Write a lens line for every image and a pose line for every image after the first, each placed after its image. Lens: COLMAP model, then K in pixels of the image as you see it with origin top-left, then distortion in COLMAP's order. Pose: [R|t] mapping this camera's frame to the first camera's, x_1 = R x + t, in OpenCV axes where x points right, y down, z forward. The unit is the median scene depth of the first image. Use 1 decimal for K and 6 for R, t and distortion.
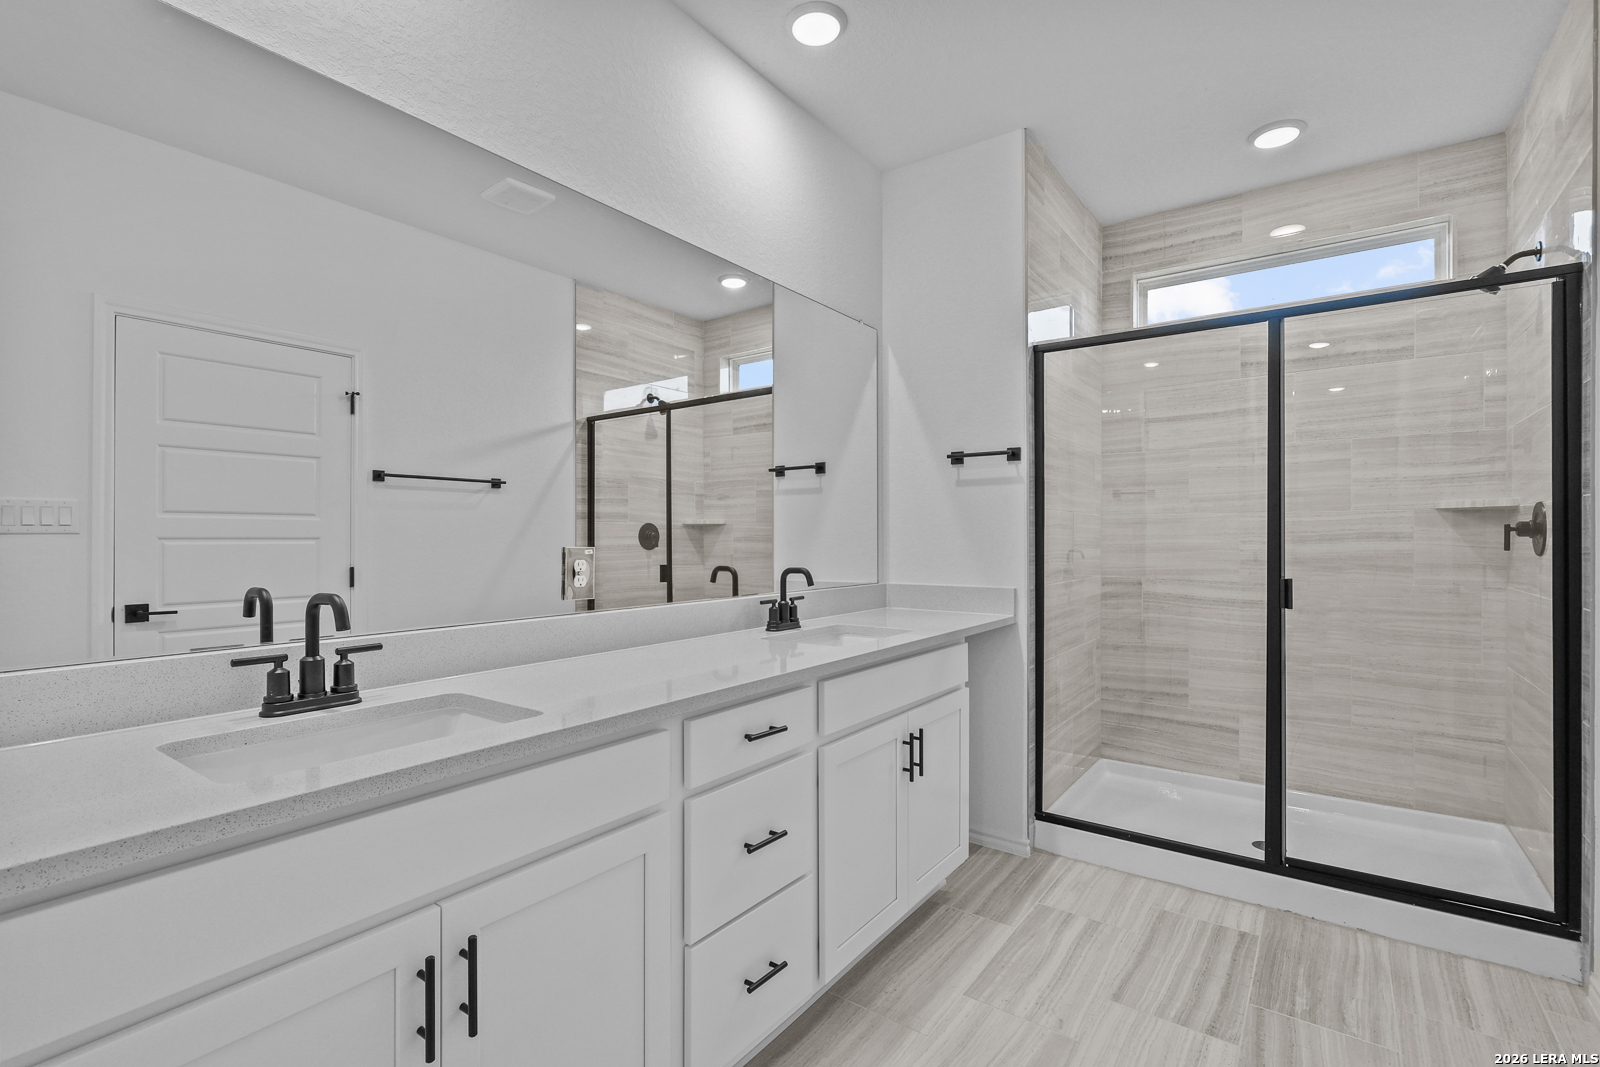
lens RADIAL K [[739.1, 0, 801.4], [0, 739.1, 538.4], [0, 0, 1]] dist [-0.001171, 0.000202]
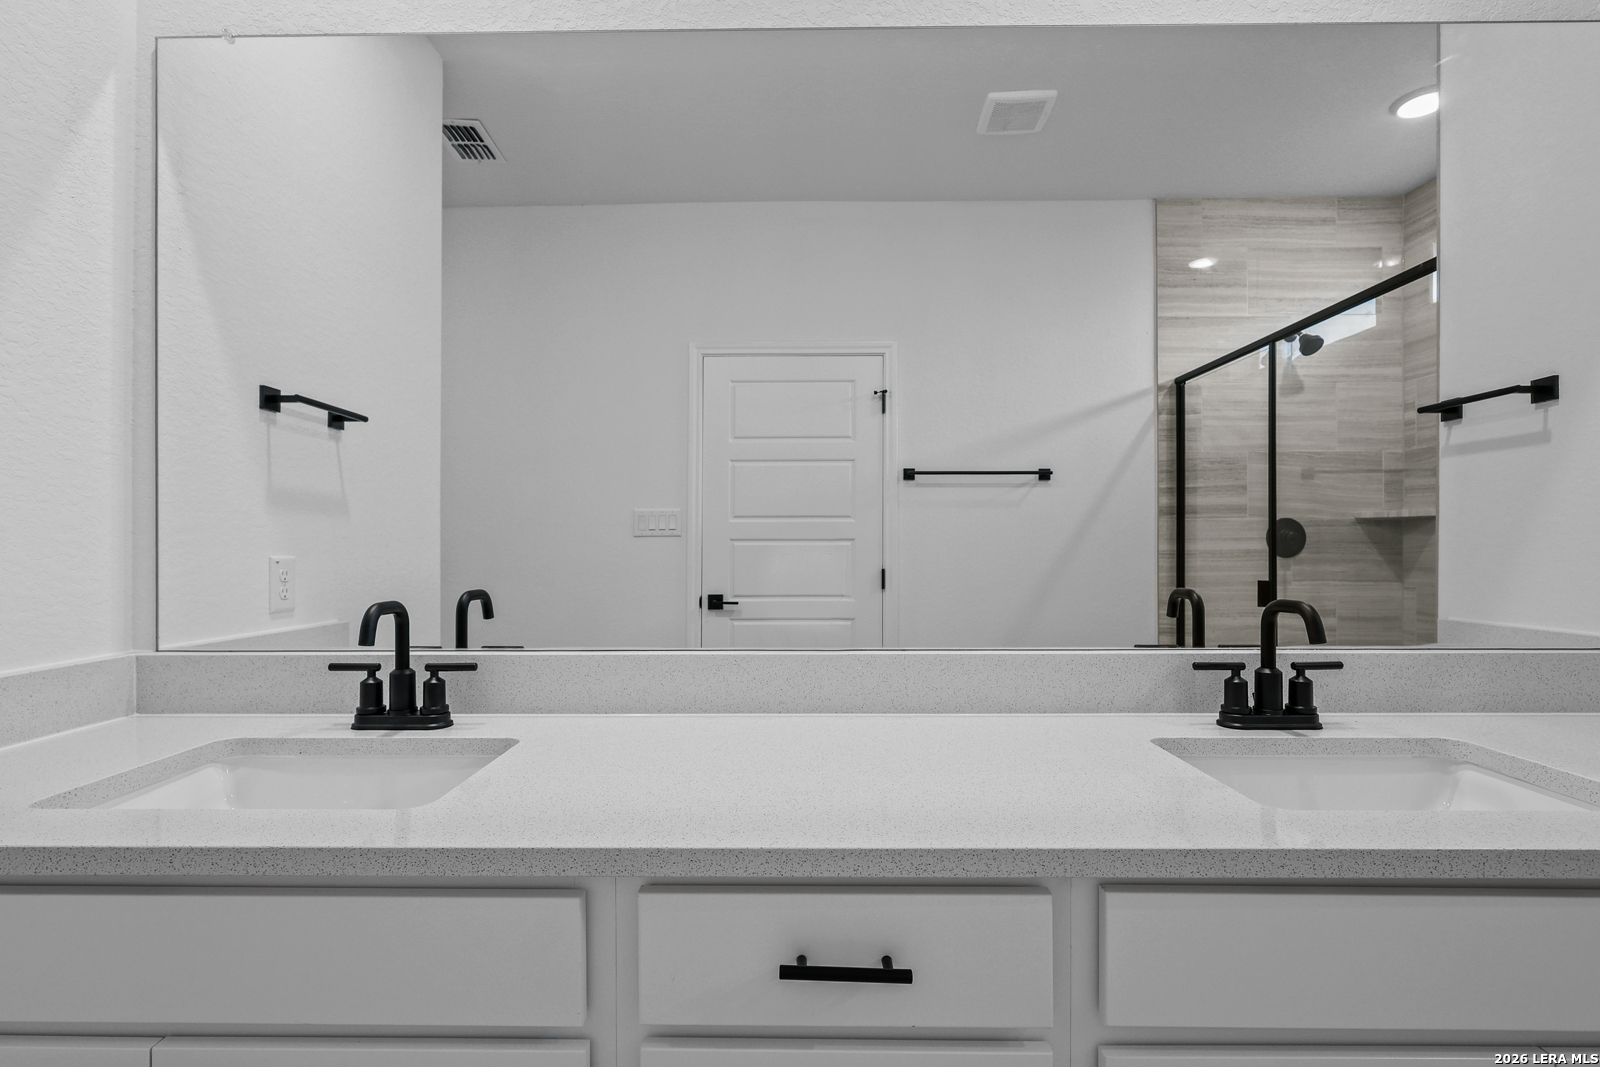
lens RADIAL K [[756.5, 0, 800.0], [0, 756.5, 533.5], [0, 0, 1]] dist [0.020165, 0.000175]
pose [[0.592775, -0.007535, -0.805333, 0.104525], [-0.001178, 0.999947, -0.010224, 0.001509], [0.805367, 0.007009, 0.592735, 0.242141]]
